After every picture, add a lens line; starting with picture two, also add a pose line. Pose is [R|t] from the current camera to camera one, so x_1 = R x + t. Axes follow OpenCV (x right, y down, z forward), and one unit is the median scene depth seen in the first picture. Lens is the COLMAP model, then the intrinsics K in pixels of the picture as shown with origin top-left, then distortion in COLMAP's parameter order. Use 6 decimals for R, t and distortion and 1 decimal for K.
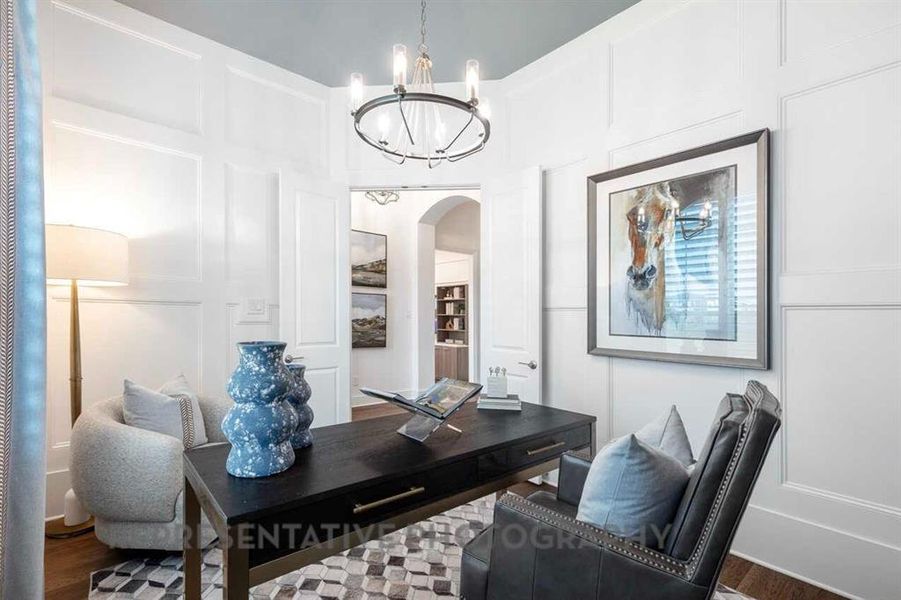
lens RADIAL K [[413.1, 0, 450.4], [0, 413.1, 308.4], [0, 0, 1]] dist [-0.000200, 0.000040]
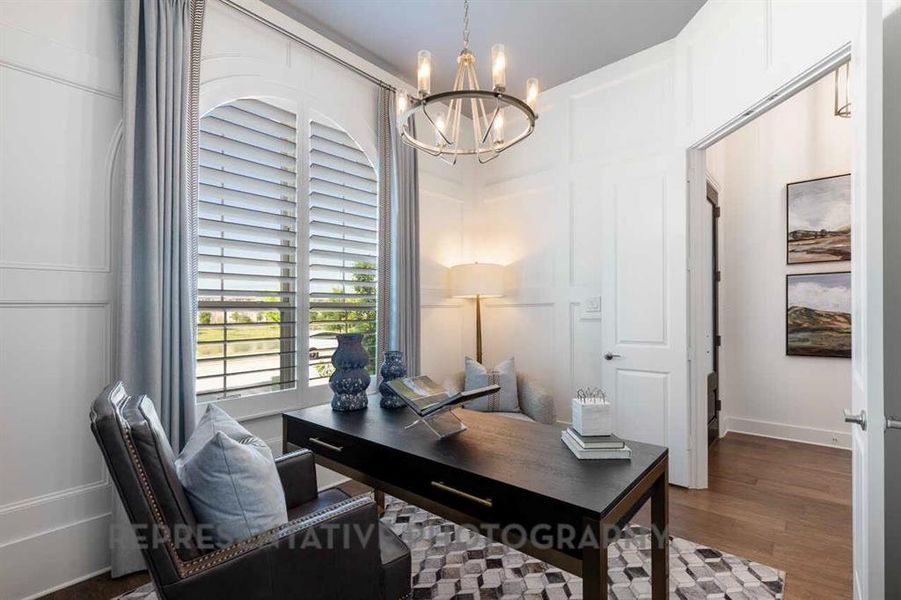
lens RADIAL K [[413.1, 0, 450.4], [0, 413.1, 308.4], [0, 0, 1]] dist [-0.000200, 0.000040]
pose [[0.125514, -0.024373, -0.991792, 0.881969], [0.039910, 0.999013, -0.019500, 0.020588], [0.991289, -0.037135, 0.126362, 0.827633]]
